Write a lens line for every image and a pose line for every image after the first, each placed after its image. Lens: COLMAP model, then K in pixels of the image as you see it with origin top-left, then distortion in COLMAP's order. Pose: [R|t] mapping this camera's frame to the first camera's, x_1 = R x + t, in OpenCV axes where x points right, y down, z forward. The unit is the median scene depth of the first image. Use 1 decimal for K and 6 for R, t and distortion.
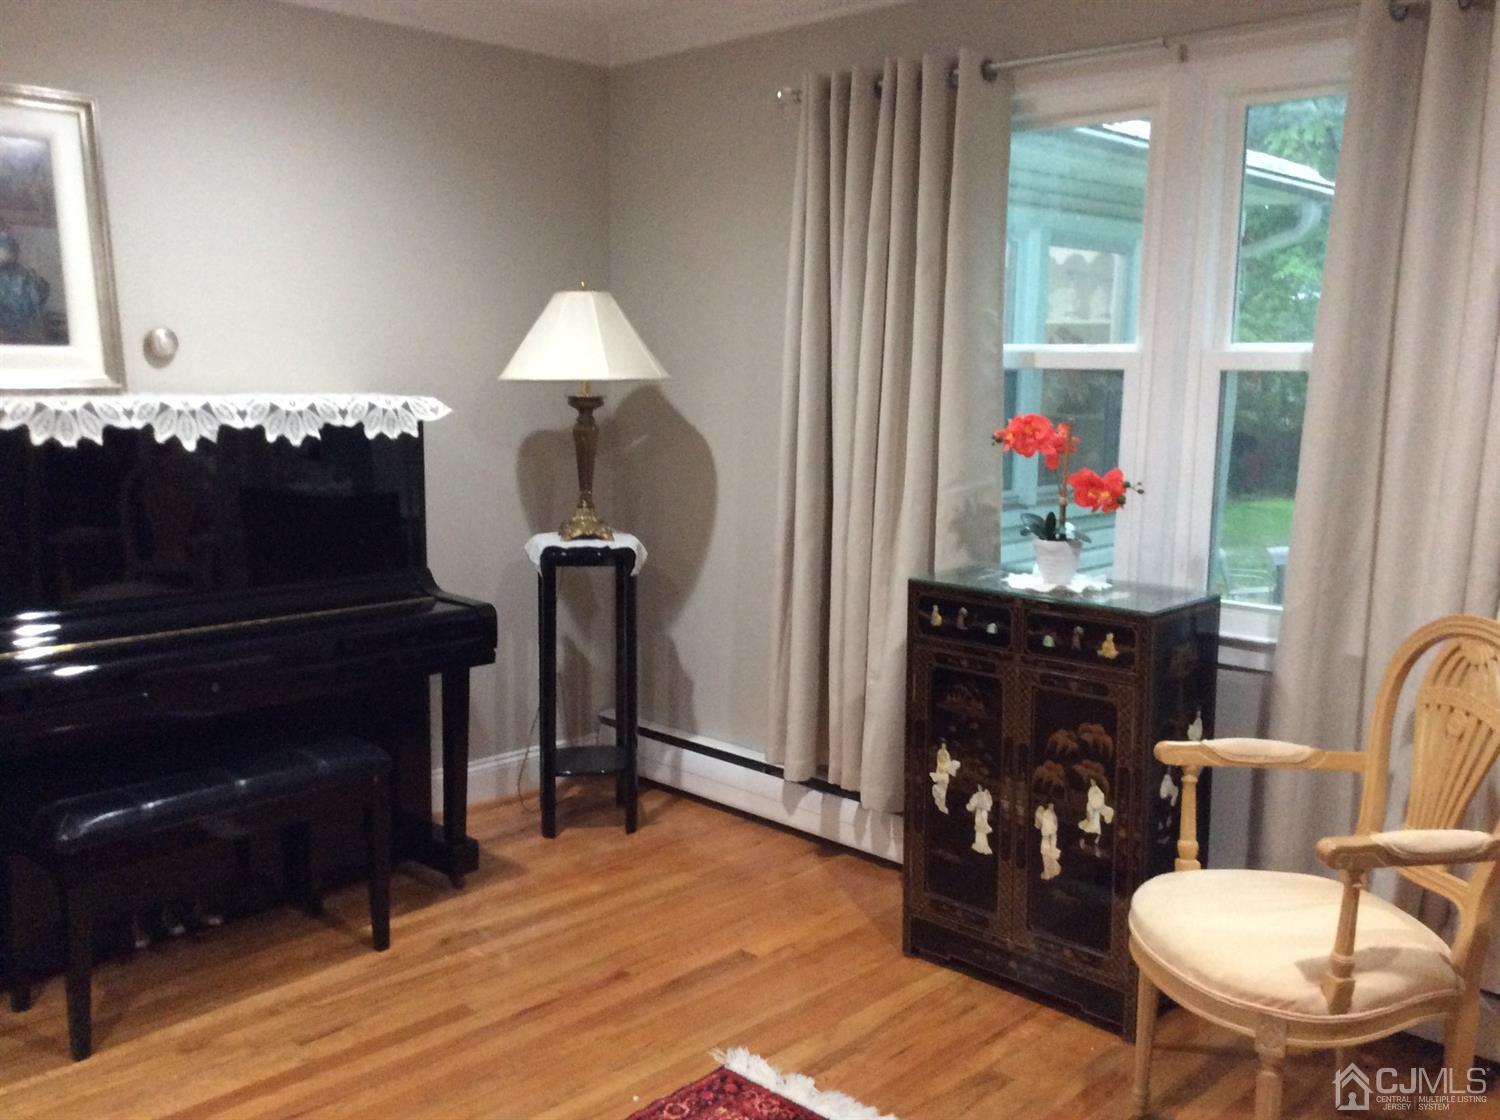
lens RADIAL K [[1370.5, 0, 745.3], [0, 1370.5, 556.3], [0, 0, 1]] dist [0.030931, 0.000000]
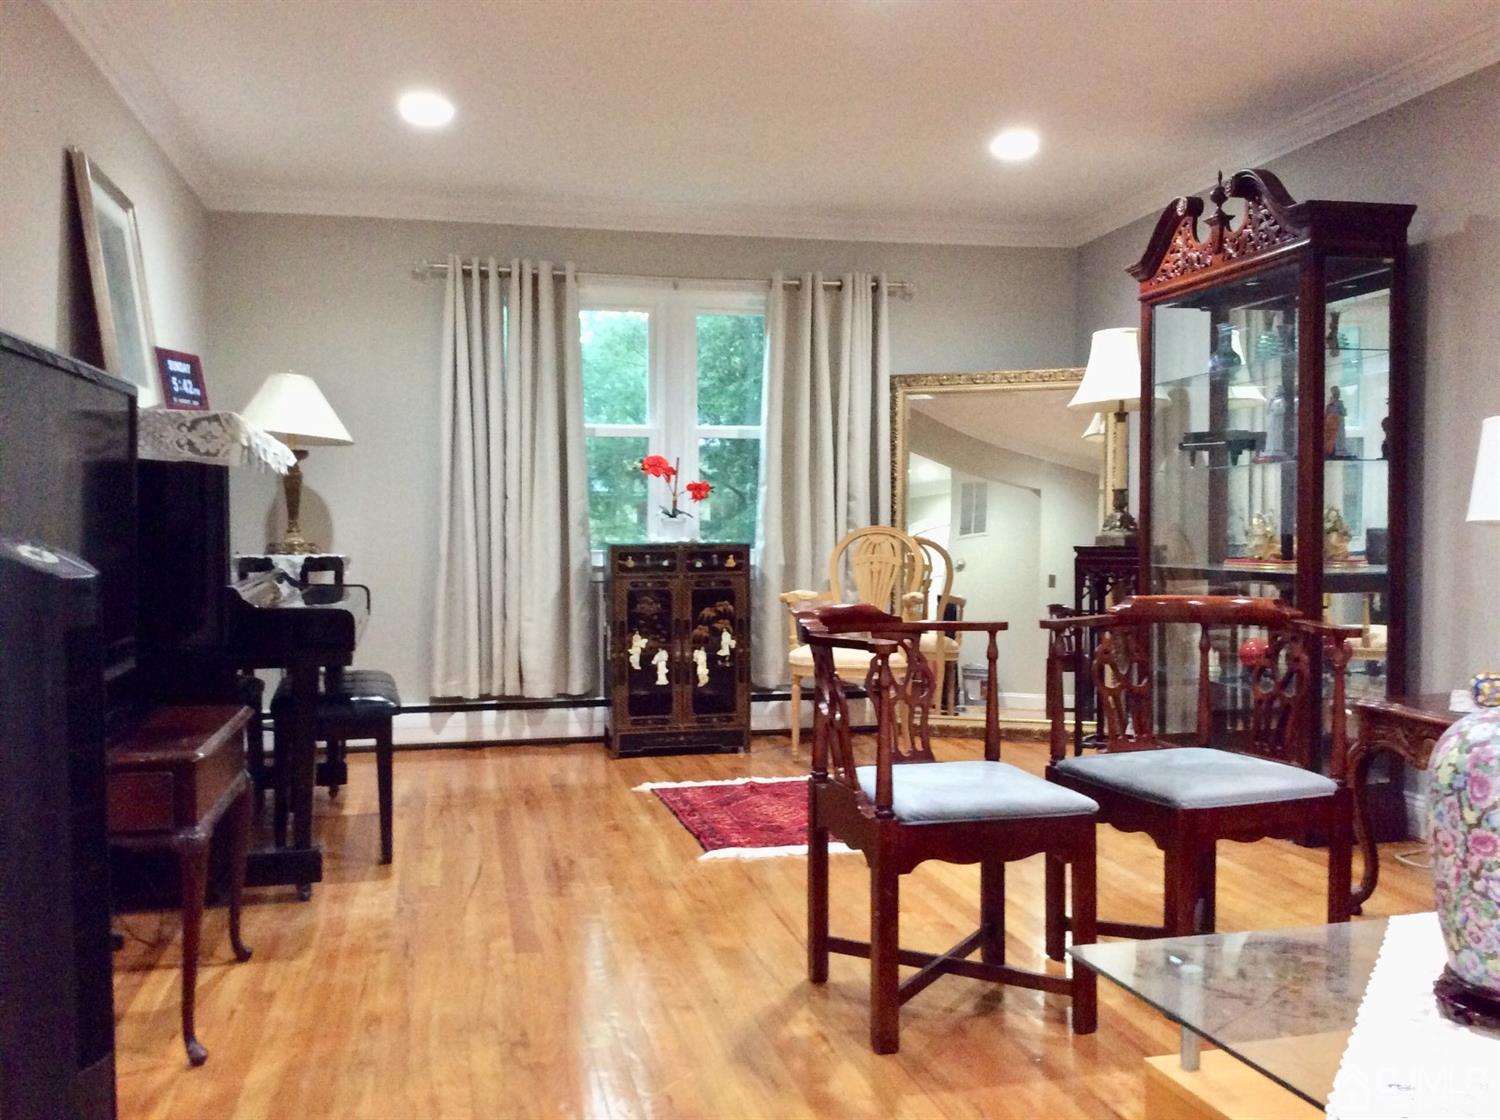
lens RADIAL K [[1370.5, 0, 754.3], [0, 1370.5, 562.3], [0, 0, 1]] dist [0.030931, 0.000000]
pose [[0.512637, -0.035603, 0.857867, -1.409842], [0.131105, 0.990669, -0.037230, 0.139006], [-0.848537, 0.131556, 0.512522, -0.099107]]
